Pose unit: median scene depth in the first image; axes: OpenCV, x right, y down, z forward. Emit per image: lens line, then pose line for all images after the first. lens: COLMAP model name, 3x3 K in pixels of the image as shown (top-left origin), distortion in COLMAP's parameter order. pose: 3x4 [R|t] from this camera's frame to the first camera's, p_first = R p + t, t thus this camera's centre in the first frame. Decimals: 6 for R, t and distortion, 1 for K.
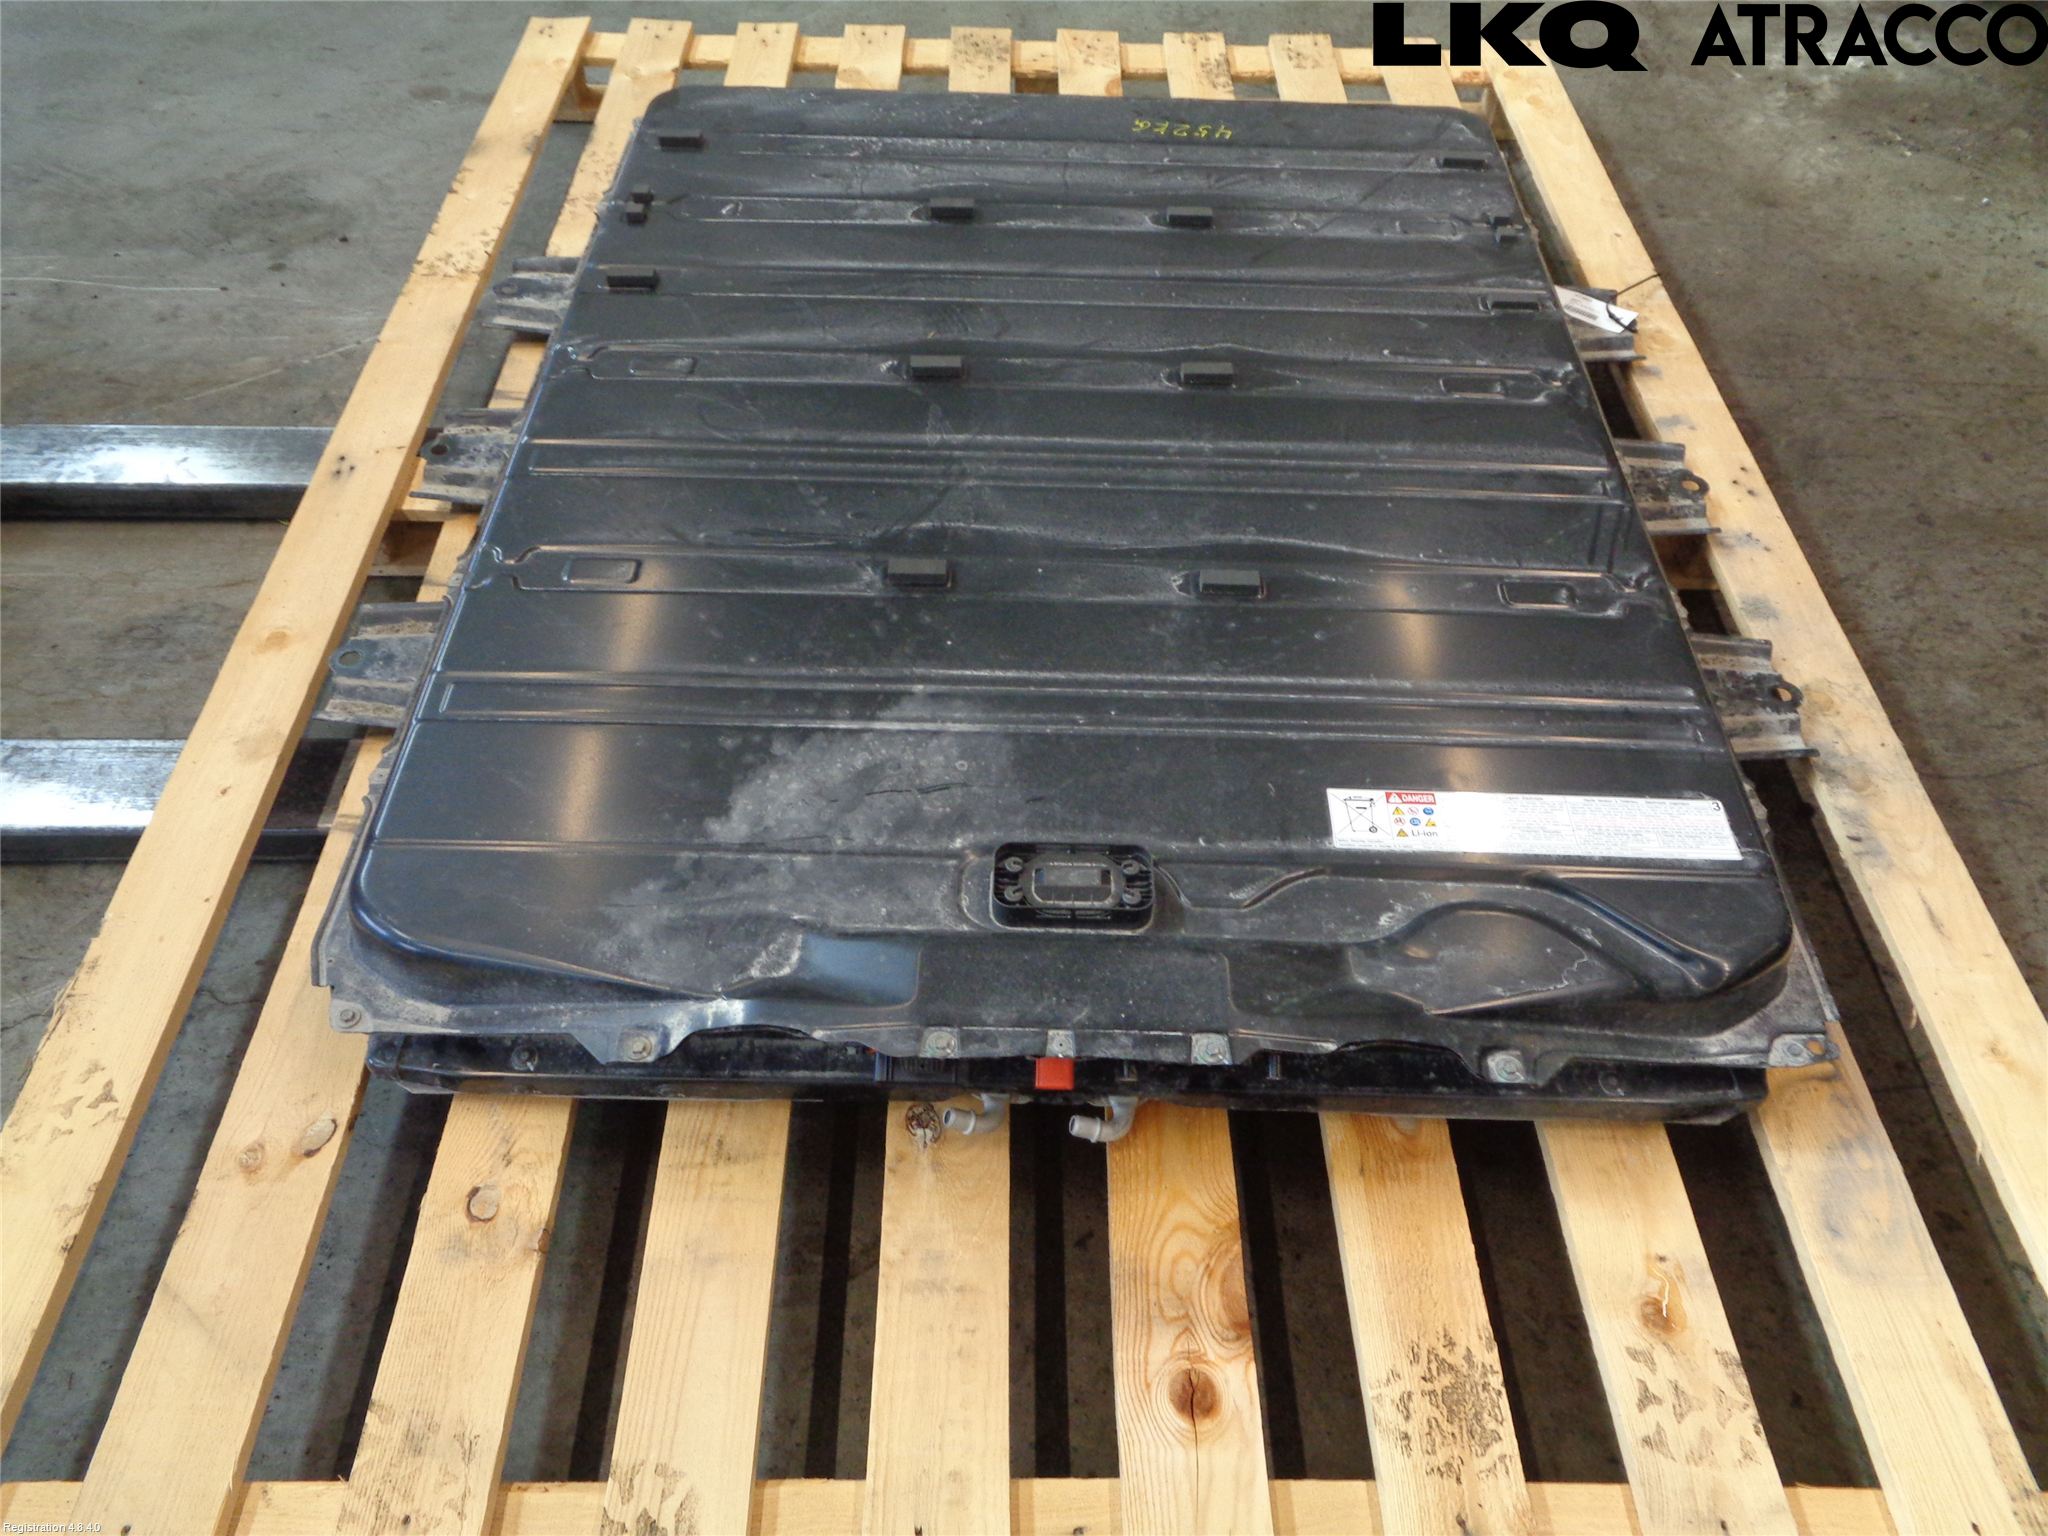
lens RADIAL K [[1571.3, 0, 1024.0], [0, 1571.3, 768.0], [0, 0, 1]] dist [0.001521, -0.007456]
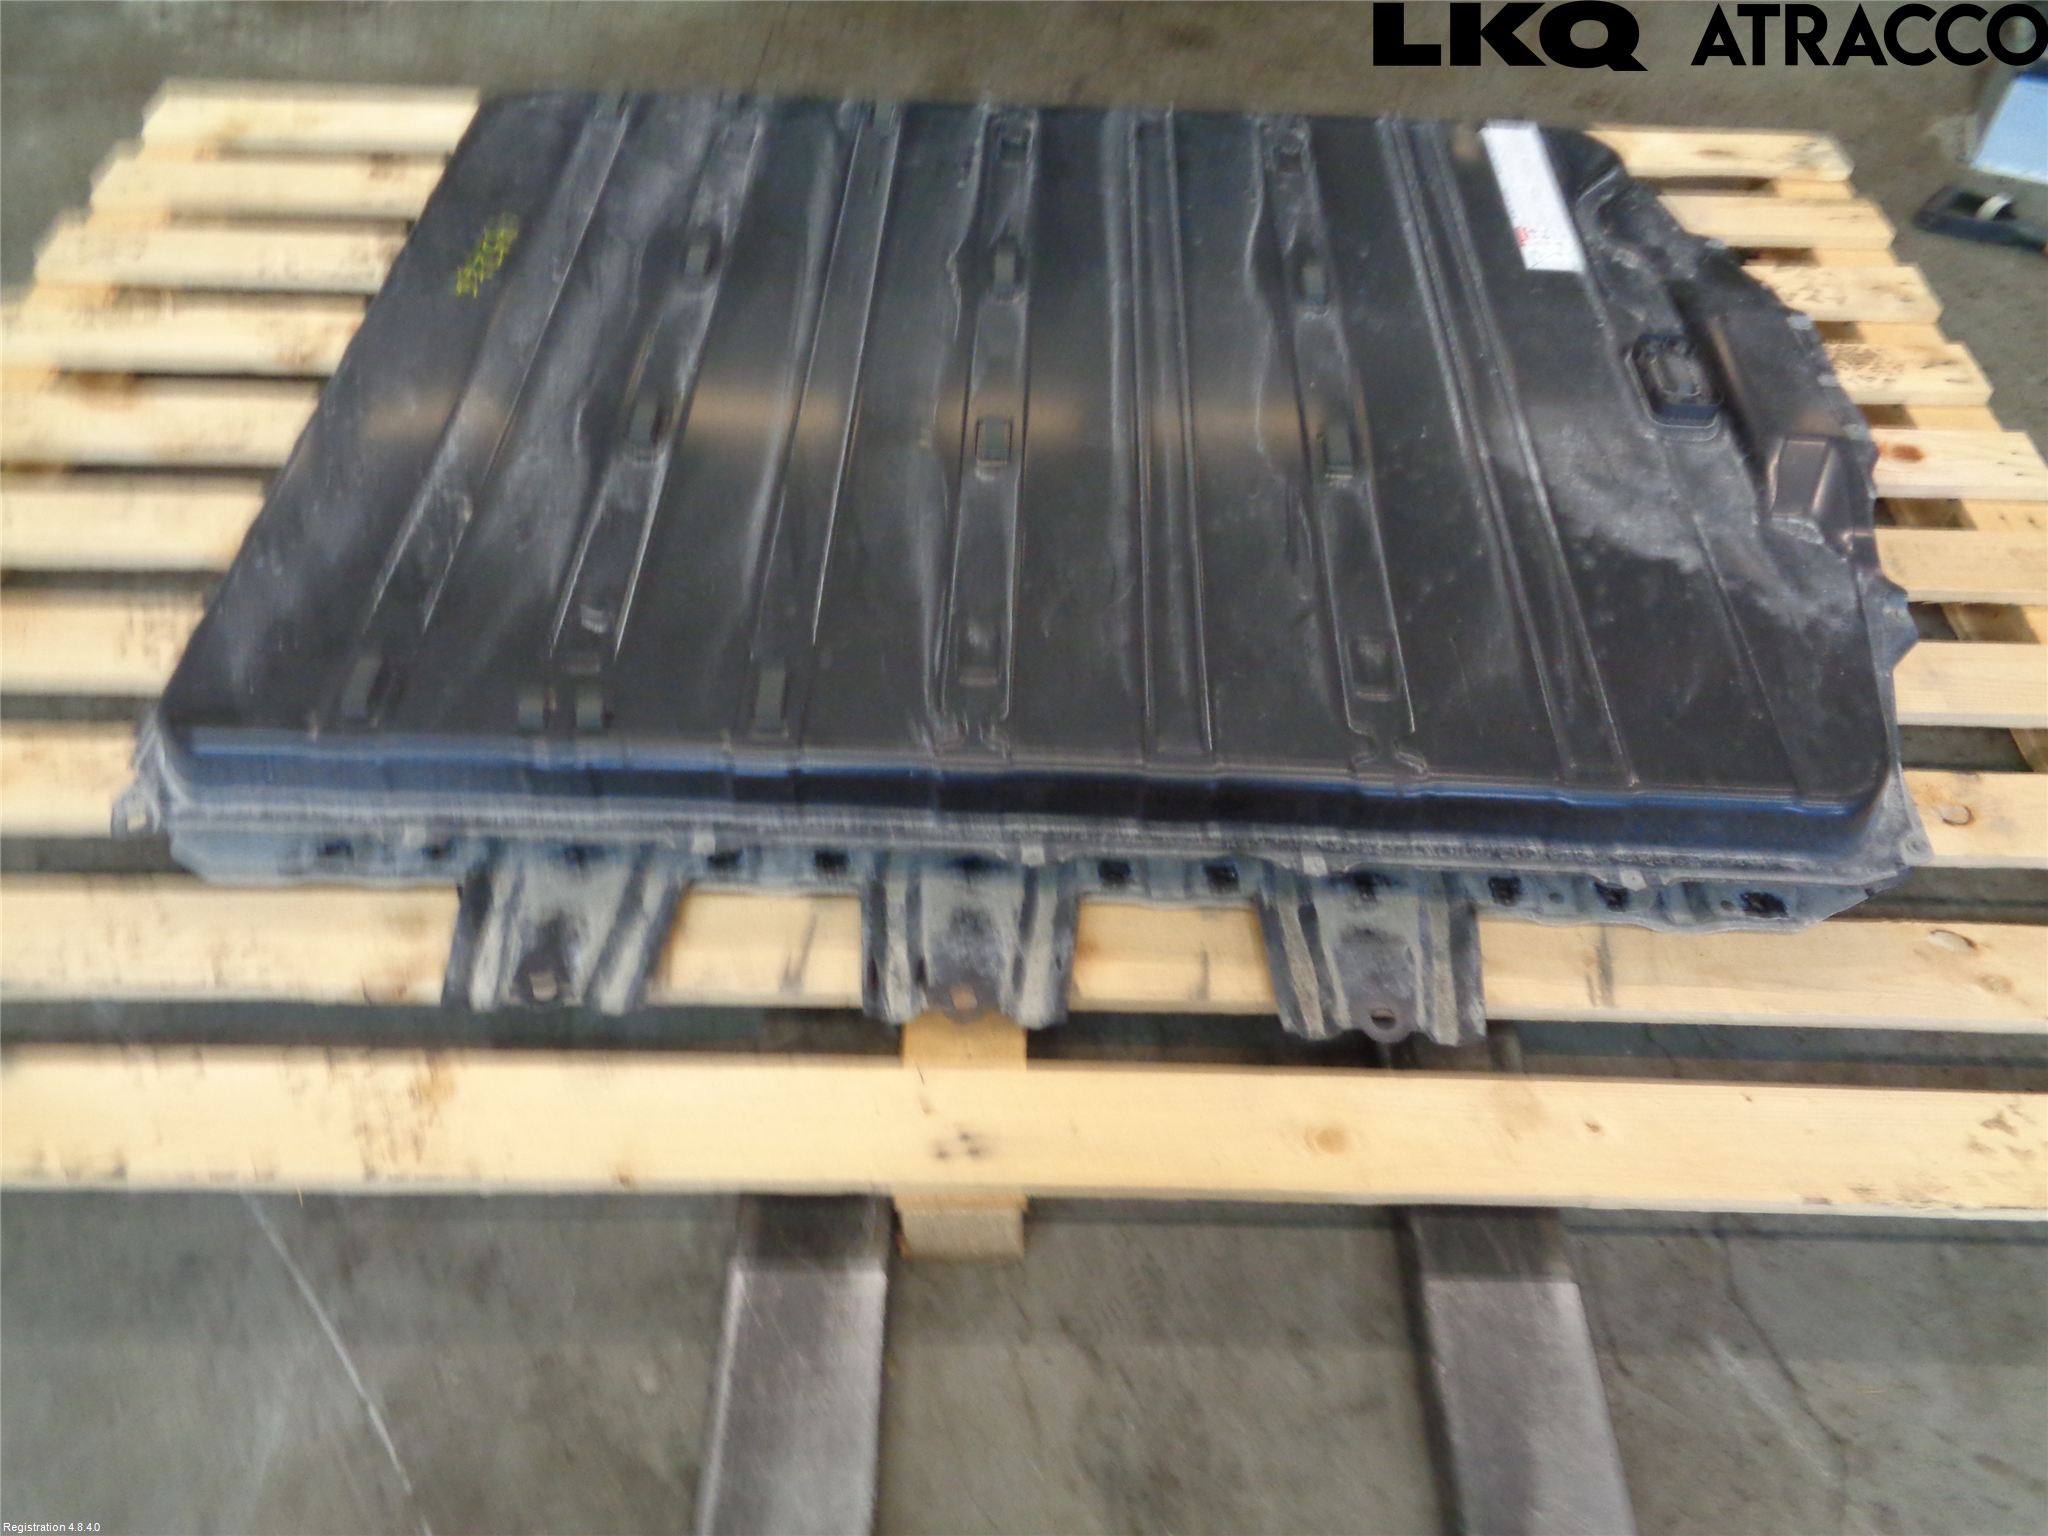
lens RADIAL K [[1571.3, 0, 1024.0], [0, 1571.3, 768.0], [0, 0, 1]] dist [0.001521, -0.007456]
pose [[0.020829, -0.768038, 0.640066, -1.002600], [0.733108, 0.447034, 0.512555, -0.796496], [-0.679793, 0.458561, 0.572366, 0.714970]]
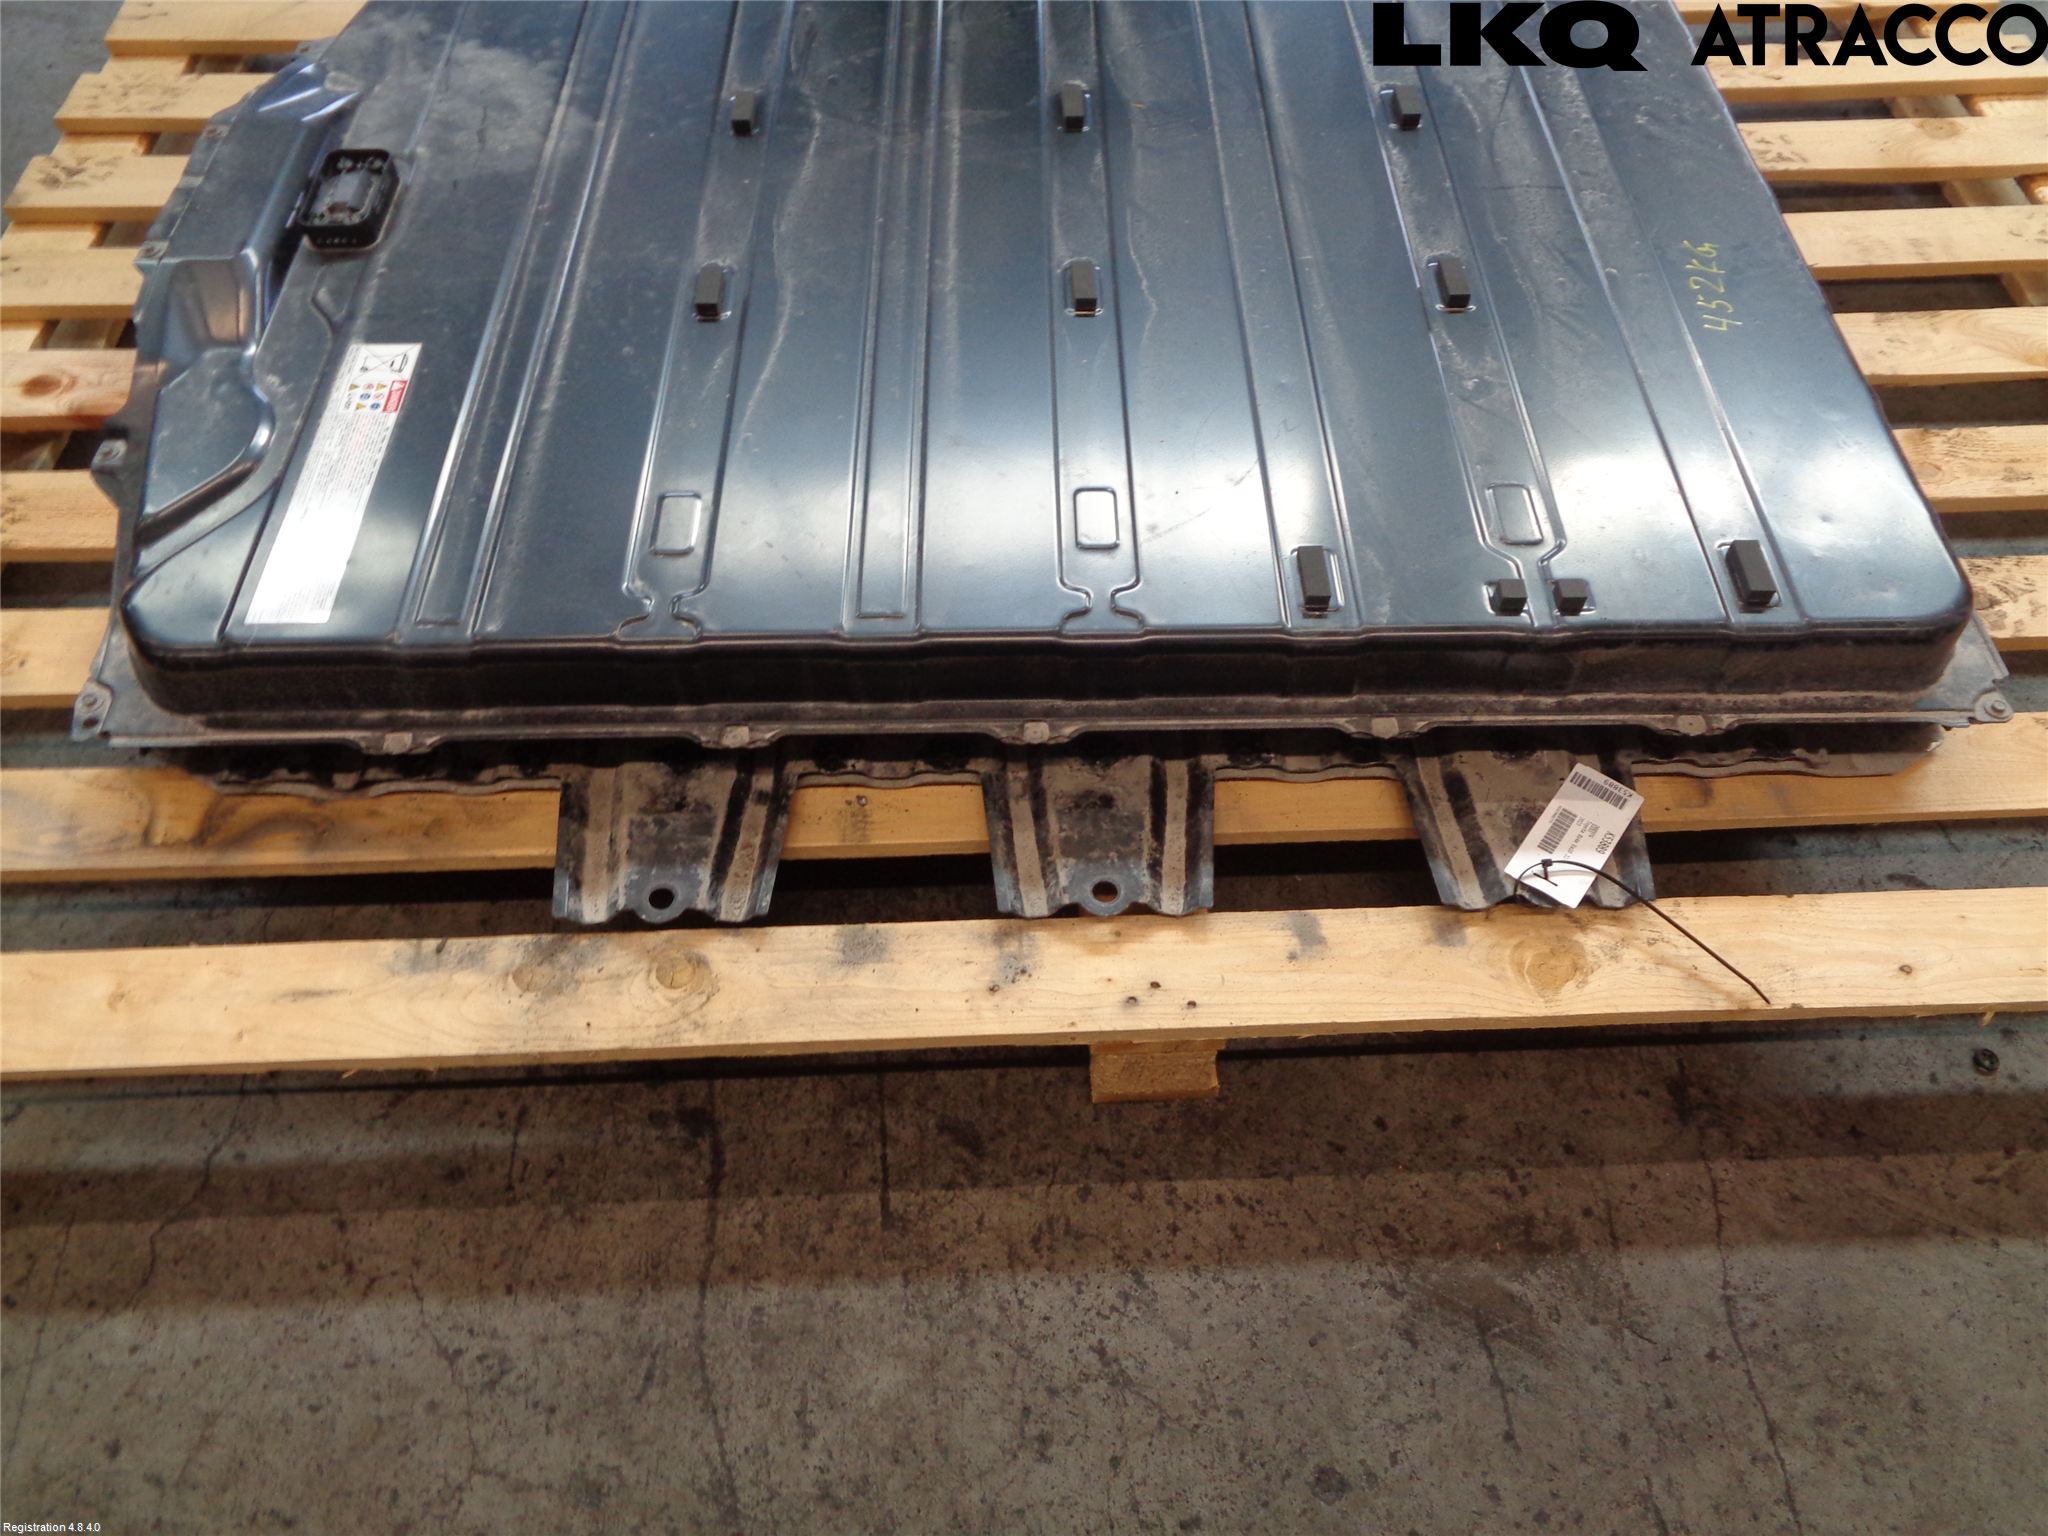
lens RADIAL K [[1571.3, 0, 1024.0], [0, 1571.3, 768.0], [0, 0, 1]] dist [0.001521, -0.007456]
pose [[0.033821, 0.791129, -0.610713, 1.079031], [-0.742474, 0.428936, 0.514534, -0.710882], [0.669020, 0.436037, 0.601900, 0.757488]]
